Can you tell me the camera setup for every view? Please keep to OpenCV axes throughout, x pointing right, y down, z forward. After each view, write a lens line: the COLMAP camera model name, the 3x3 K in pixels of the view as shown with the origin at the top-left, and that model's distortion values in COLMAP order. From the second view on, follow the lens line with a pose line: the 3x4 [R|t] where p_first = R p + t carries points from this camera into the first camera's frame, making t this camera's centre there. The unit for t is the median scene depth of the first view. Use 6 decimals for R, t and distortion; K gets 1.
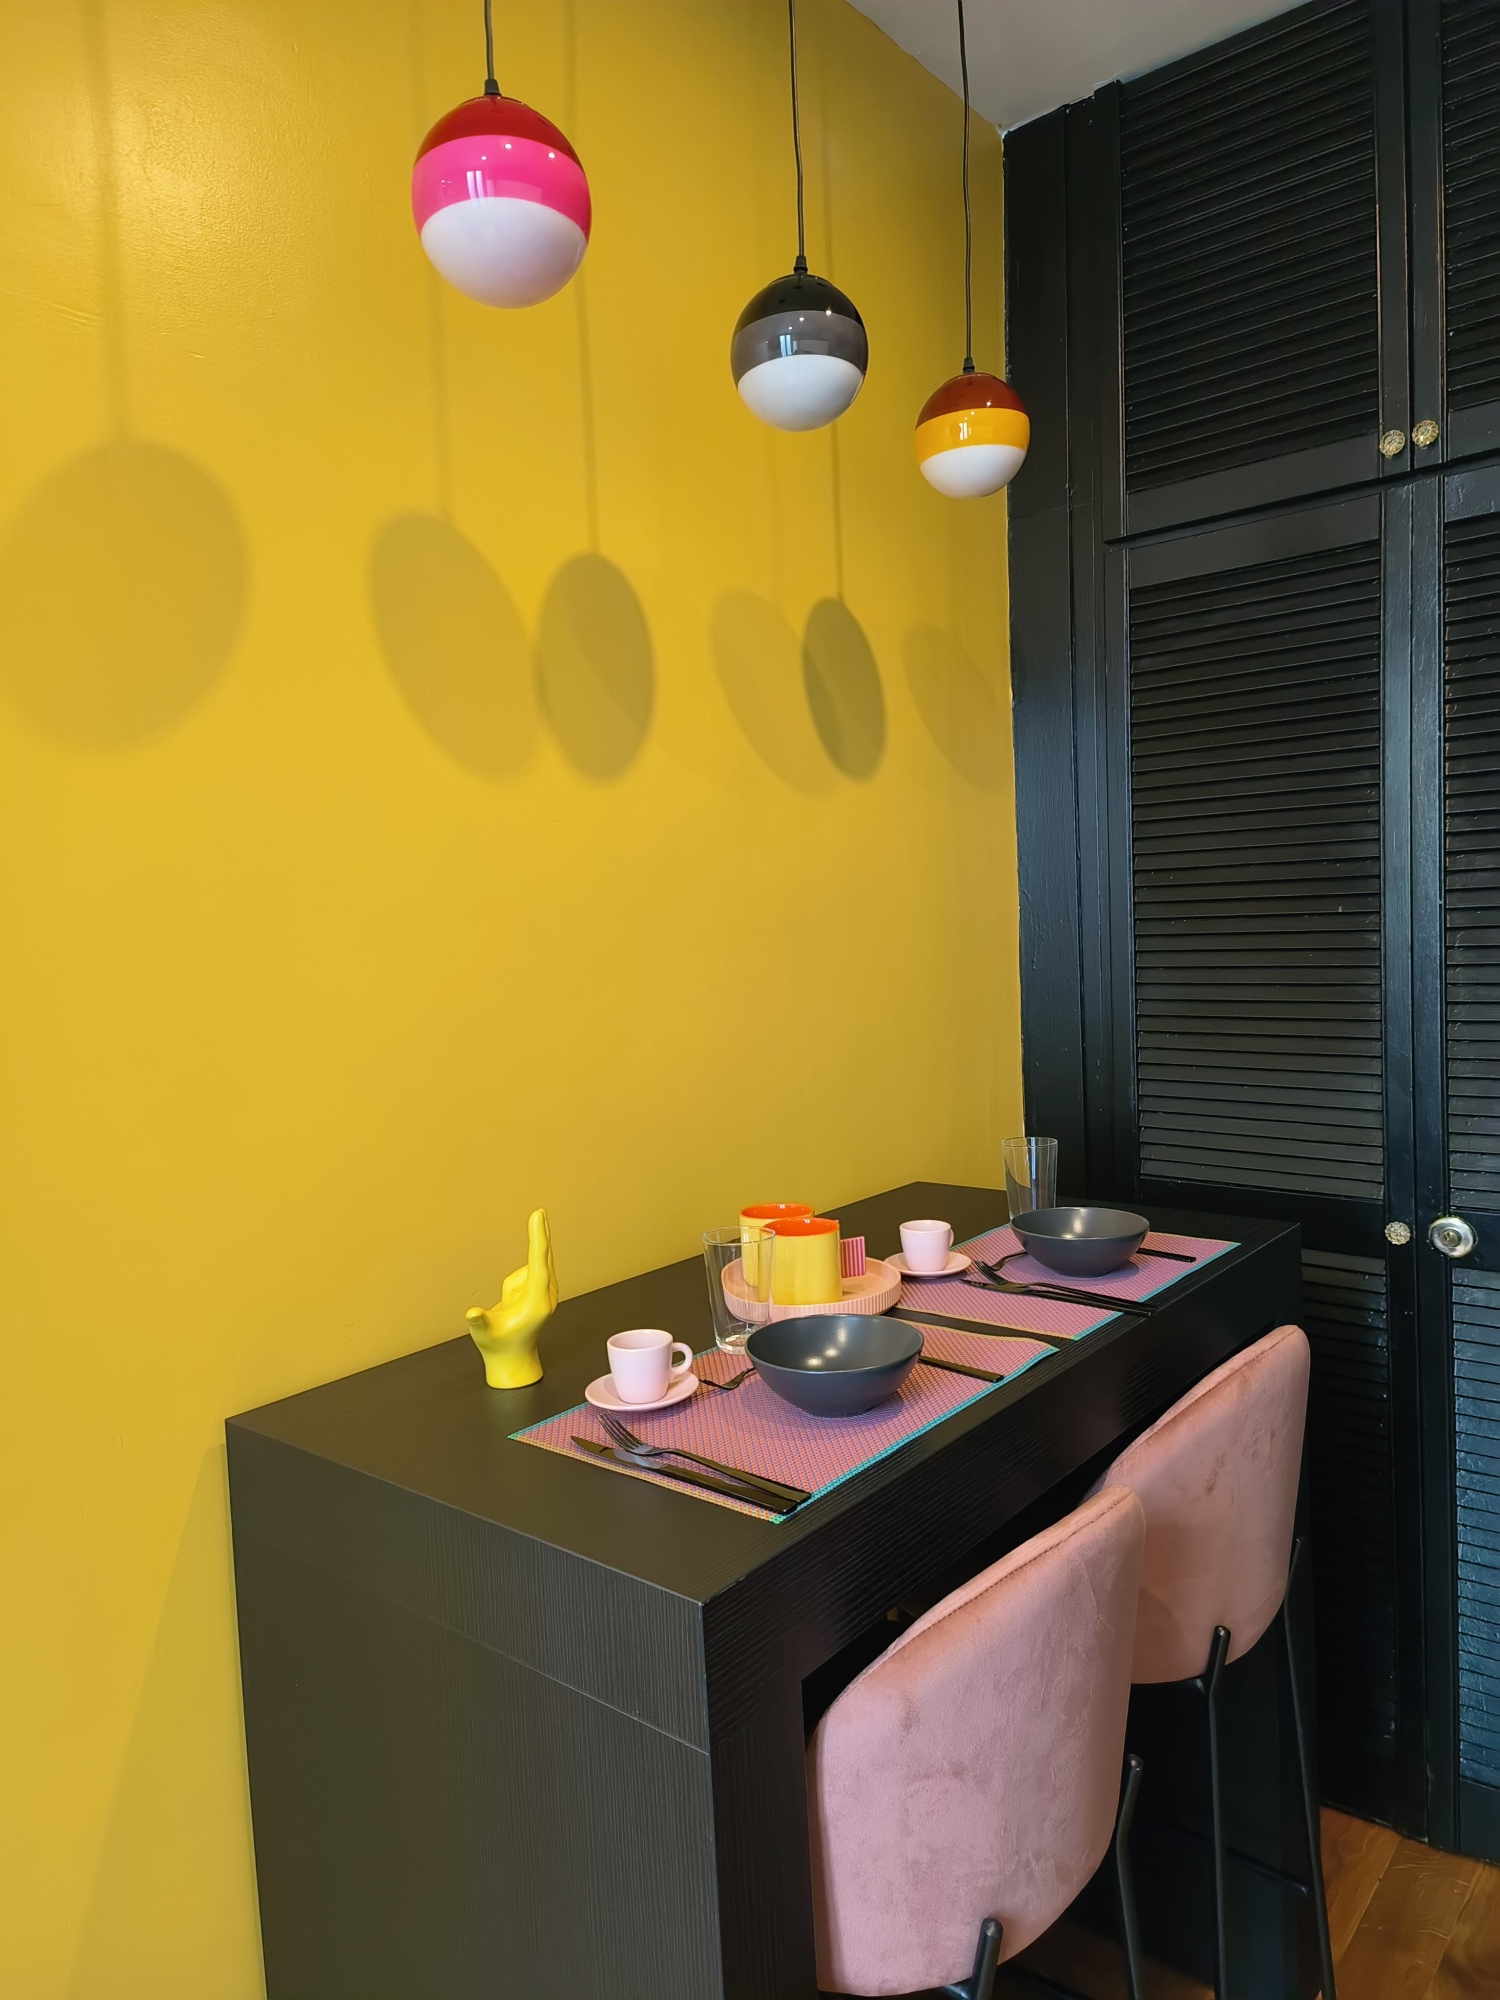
lens RADIAL K [[1333.4, 0, 764.3], [0, 1333.4, 999.3], [0, 0, 1]] dist [0.072961, -0.053758]
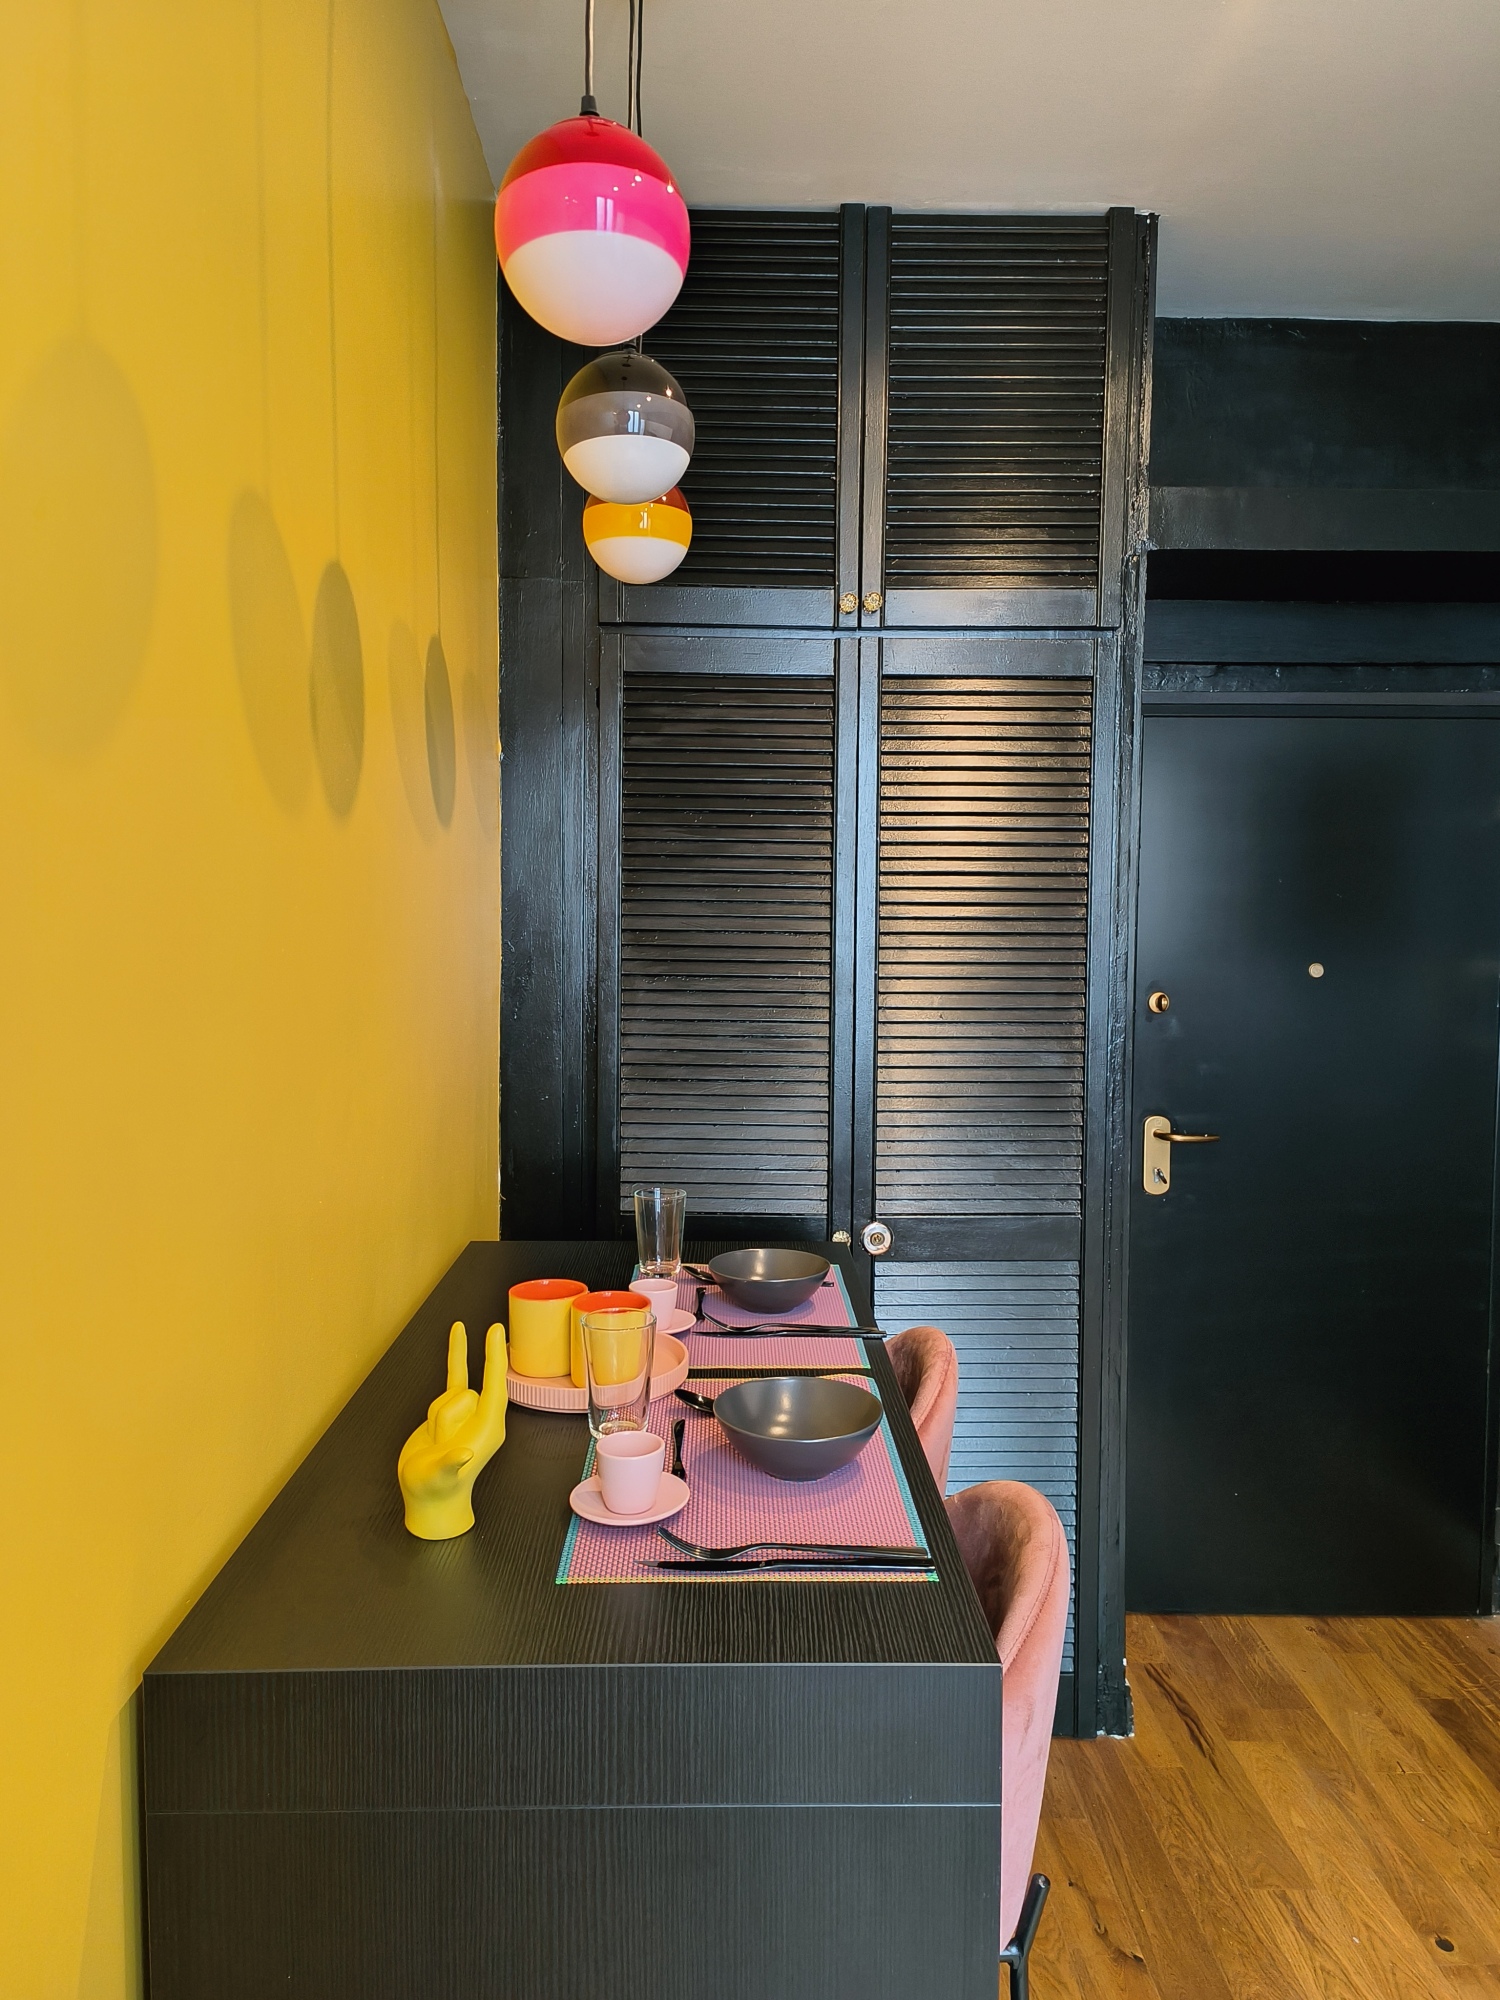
lens RADIAL K [[1333.4, 0, 738.6], [0, 1333.4, 994.6], [0, 0, 1]] dist [0.072961, -0.053758]
pose [[0.761500, 0.012773, 0.648040, -0.408348], [-0.002786, 0.999861, -0.016434, -0.030468], [-0.648159, 0.010709, 0.761429, 0.138369]]
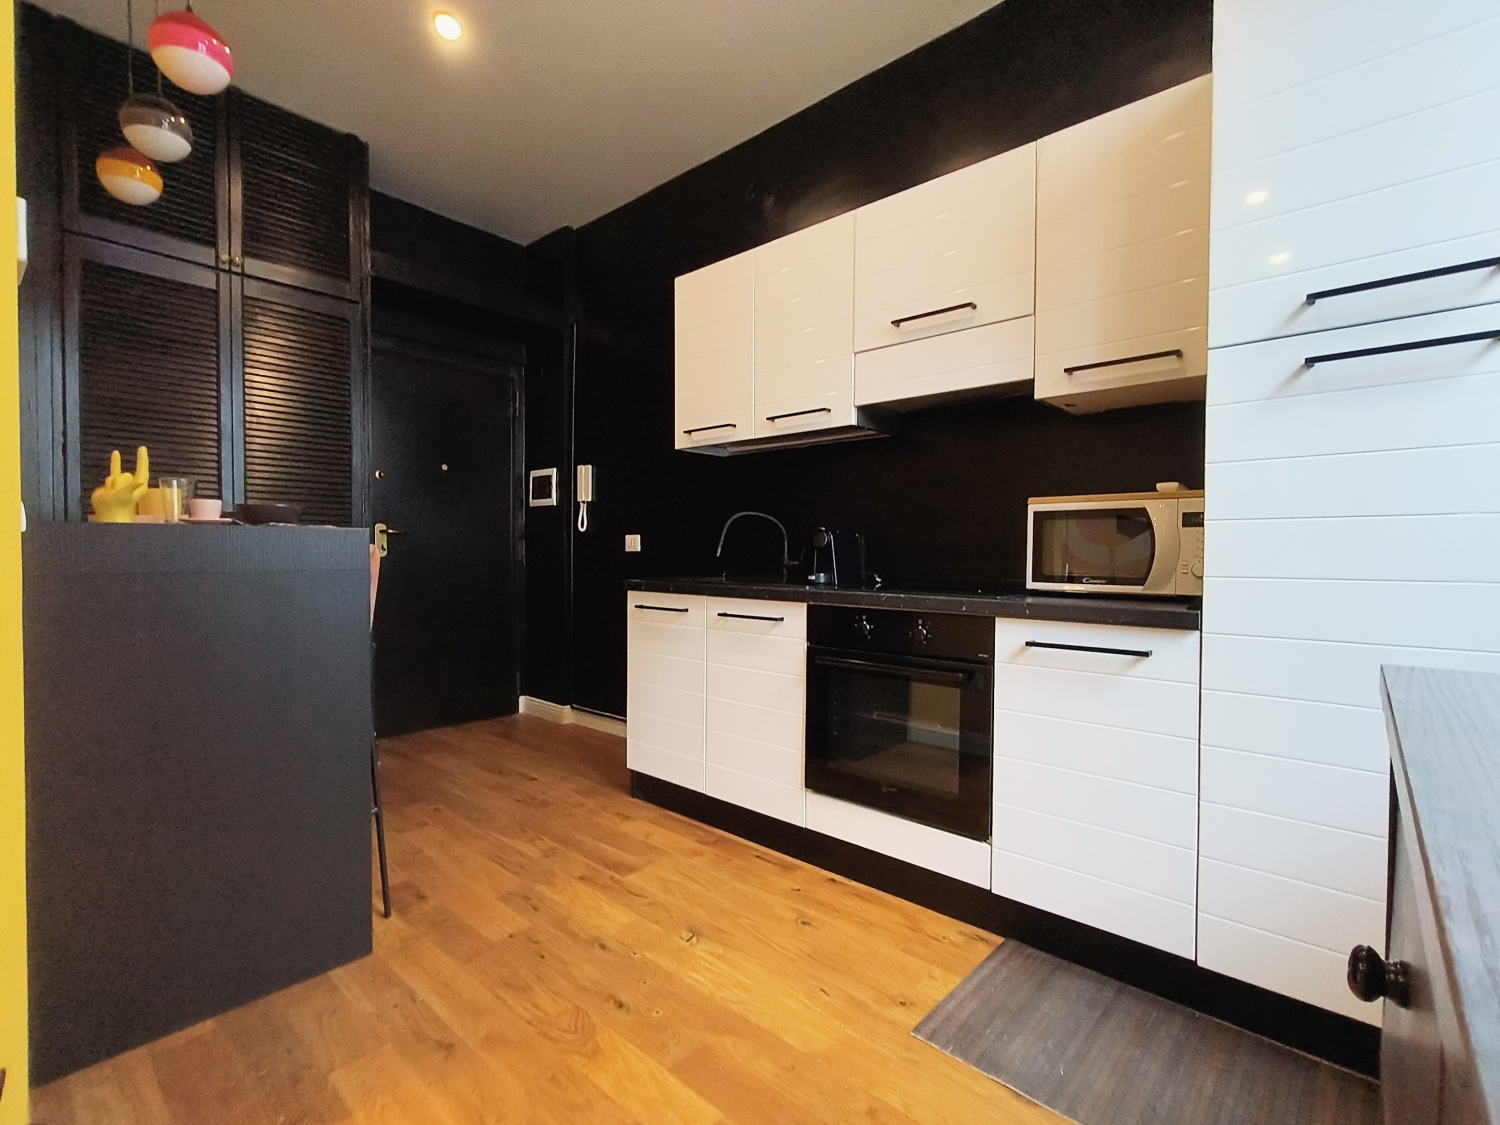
lens RADIAL K [[696.4, 0, 743.1], [0, 696.4, 569.4], [0, 0, 1]] dist [0.001459, 0.000404]
pose [[0.048794, 0.021139, 0.998585, -0.855371], [0.053894, 0.998264, -0.023766, 0.294933], [-0.997354, 0.054978, 0.047570, -0.050645]]
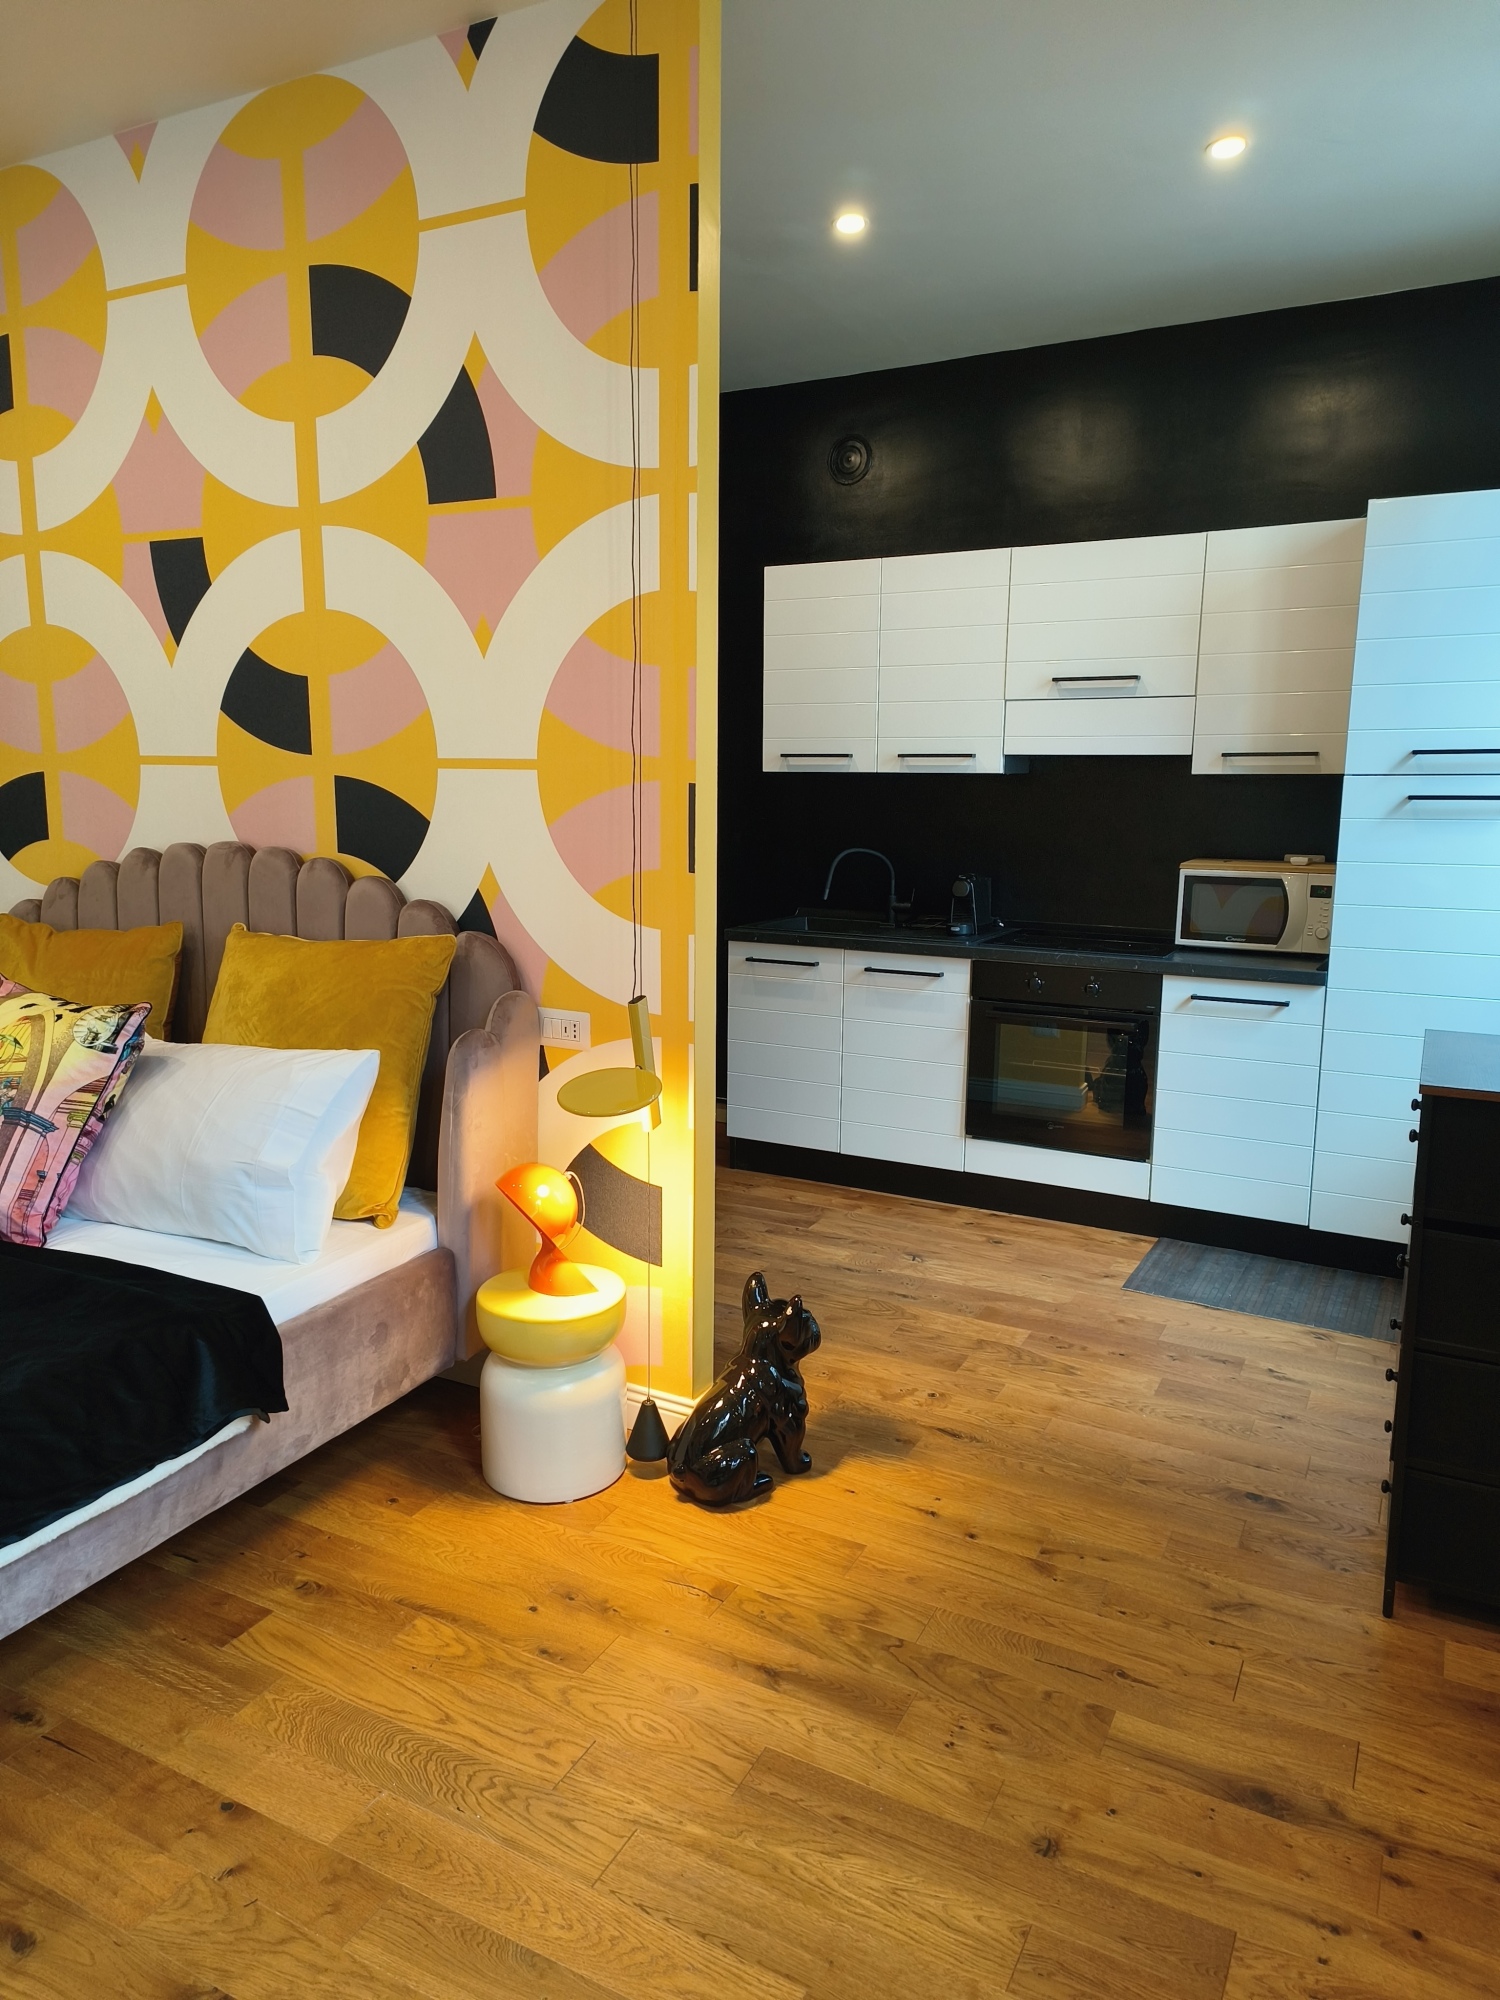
lens RADIAL K [[1333.4, 0, 747.2], [0, 1333.4, 999.7], [0, 0, 1]] dist [0.072961, -0.053758]
pose [[-0.198483, -0.117328, 0.973056, -1.813898], [0.061218, 0.989386, 0.131784, 0.081191], [-0.978191, 0.085725, -0.189194, 0.685772]]
